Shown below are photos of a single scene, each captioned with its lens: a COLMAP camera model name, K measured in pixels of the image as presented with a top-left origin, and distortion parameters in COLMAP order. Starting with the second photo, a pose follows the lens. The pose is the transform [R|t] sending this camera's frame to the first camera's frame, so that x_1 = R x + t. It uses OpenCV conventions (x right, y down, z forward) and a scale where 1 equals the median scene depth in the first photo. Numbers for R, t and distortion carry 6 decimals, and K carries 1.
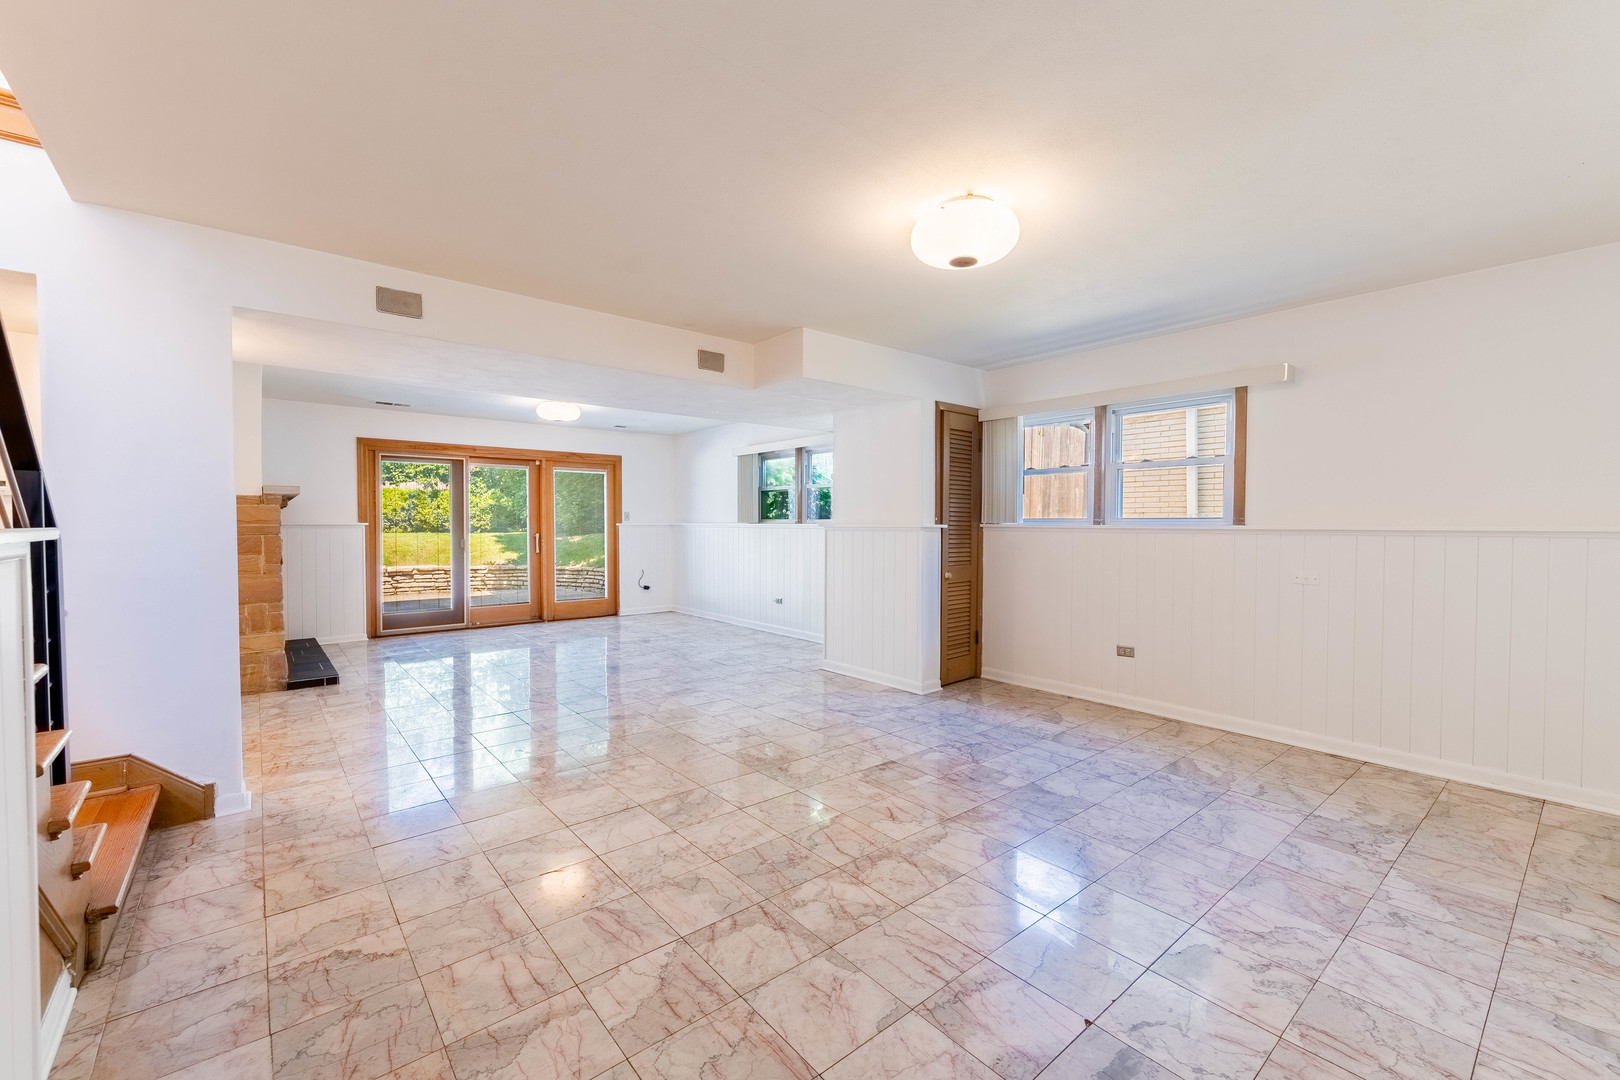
lens RADIAL K [[662.6, 0, 816.6], [0, 662.6, 534.6], [0, 0, 1]] dist [0.004327, -0.001723]
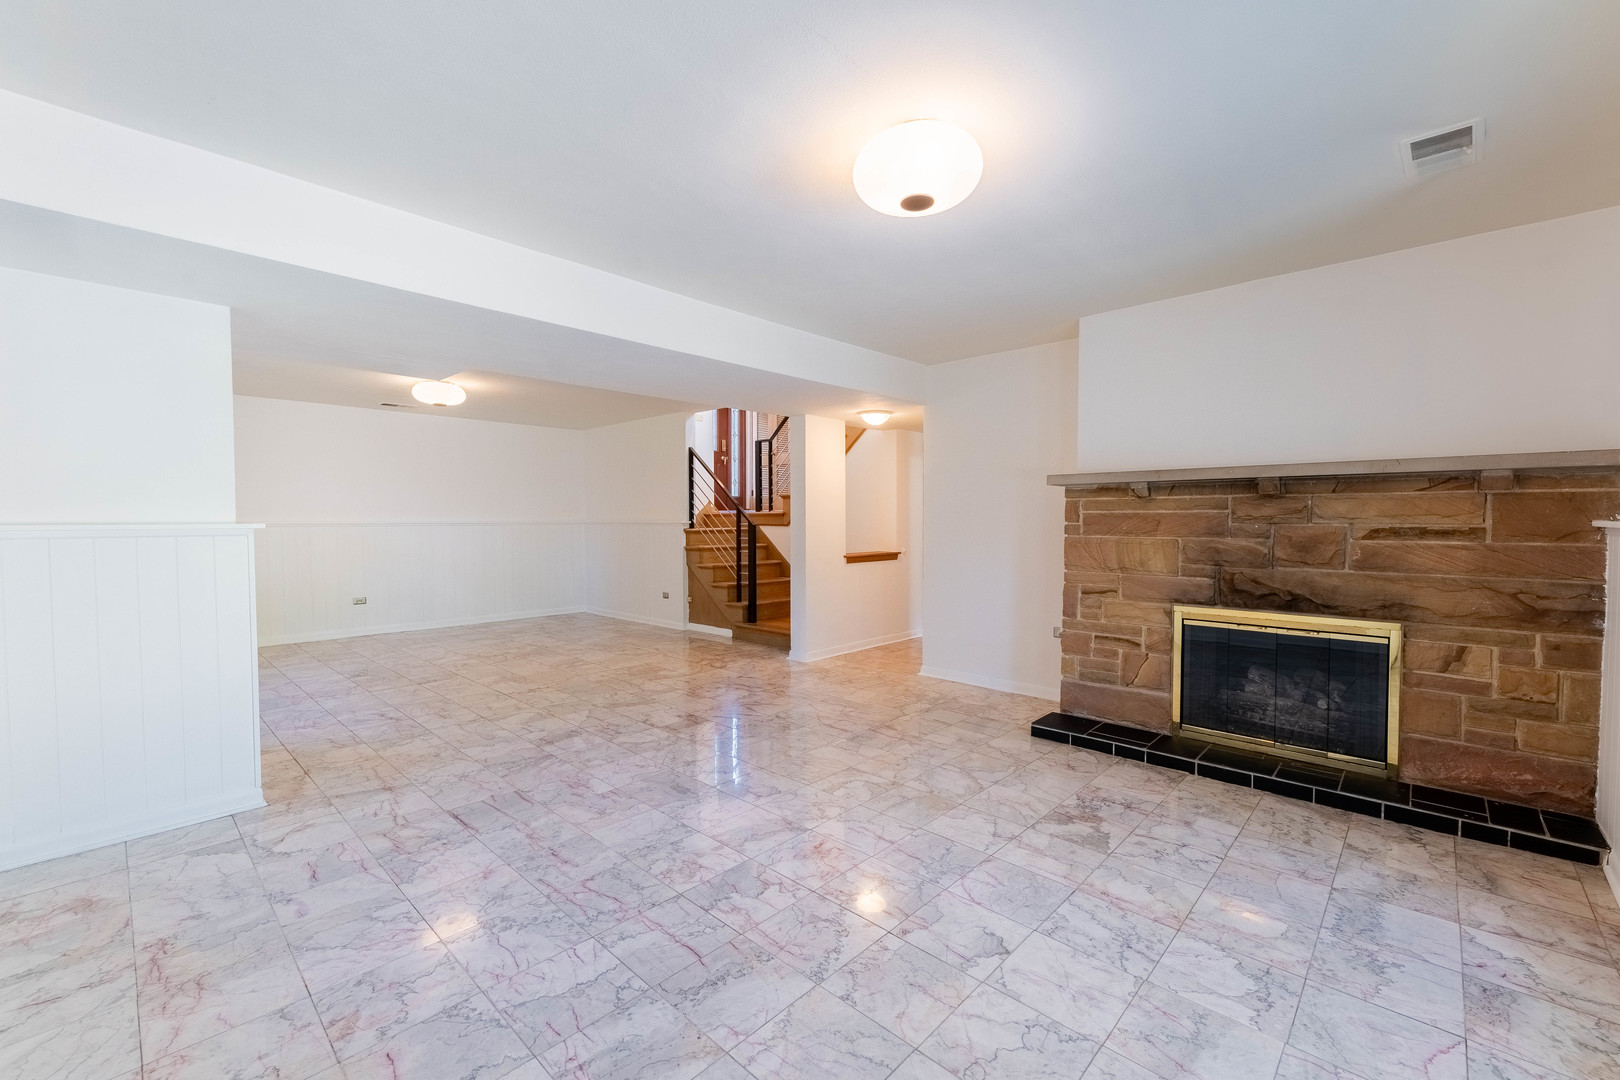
lens RADIAL K [[662.6, 0, 812.7], [0, 662.6, 539.6], [0, 0, 1]] dist [0.004327, -0.001723]
pose [[-0.992918, 0.001822, -0.118789, -0.385029], [-0.003410, 0.999034, 0.043823, -0.028723], [0.118754, 0.043917, -0.991952, 1.703726]]
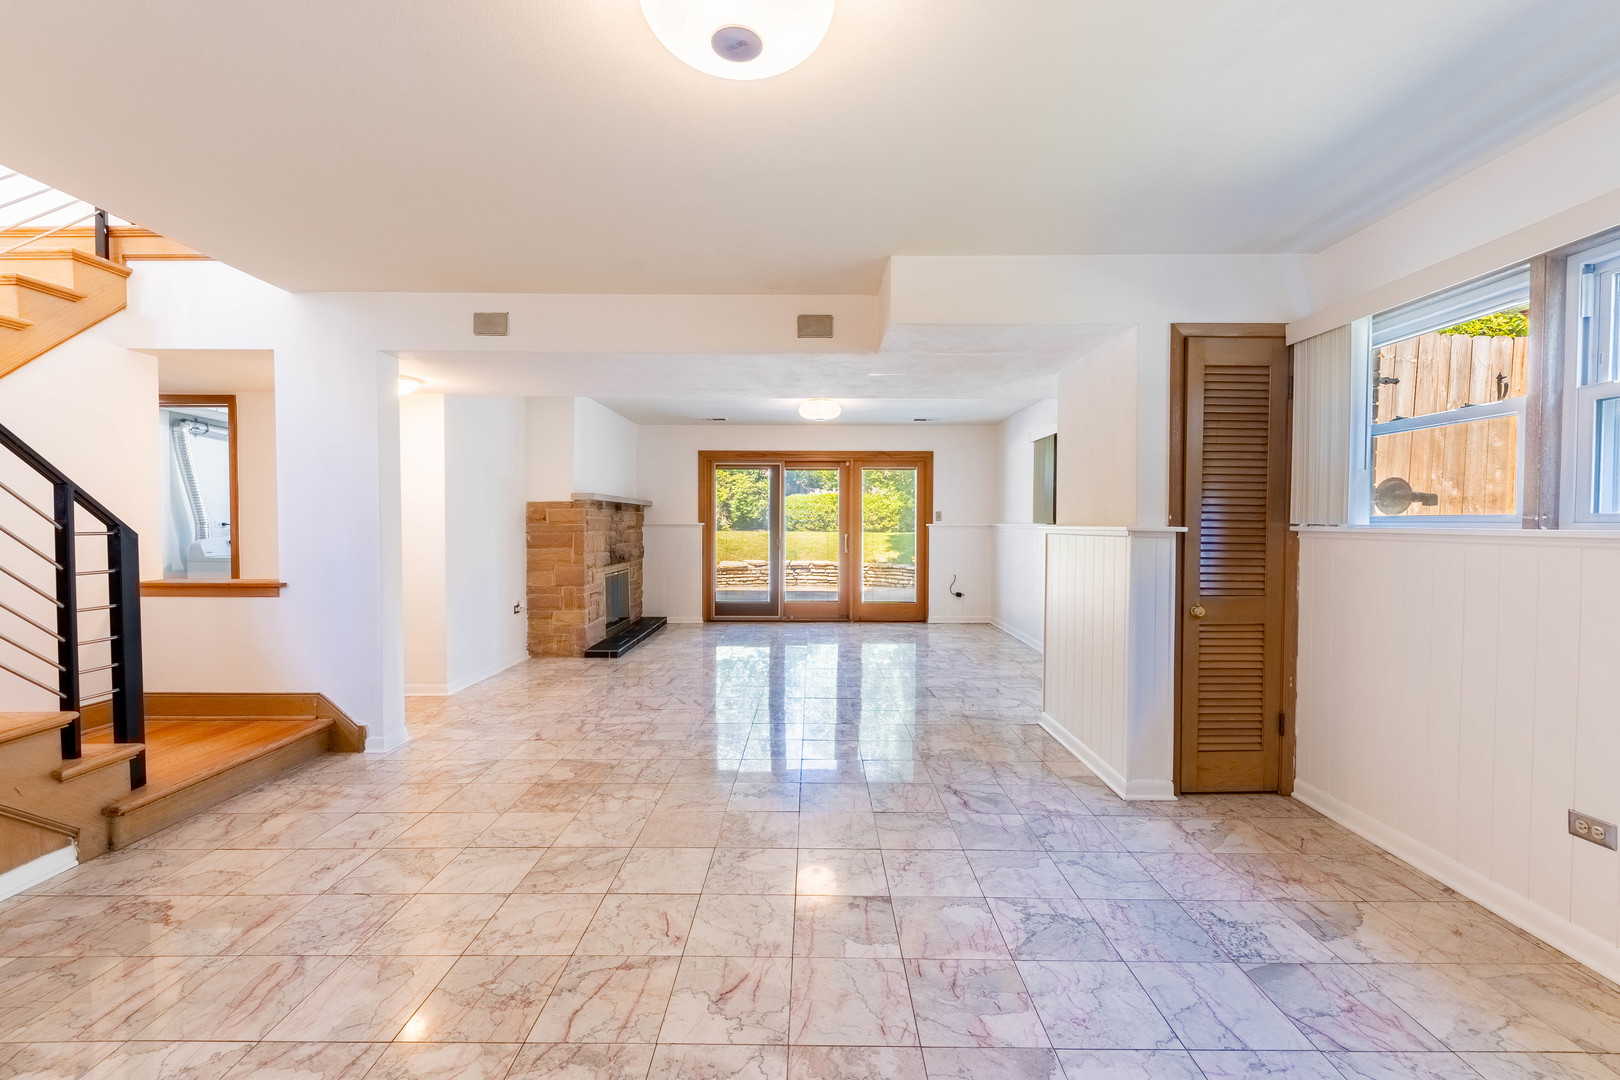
lens RADIAL K [[662.6, 0, 812.1], [0, 662.6, 535.7], [0, 0, 1]] dist [0.004327, -0.001723]
pose [[0.764407, 0.013302, -0.644597, 0.311217], [-0.012923, 0.999902, 0.005309, -0.005726], [0.644605, 0.004272, 0.764504, 0.311967]]
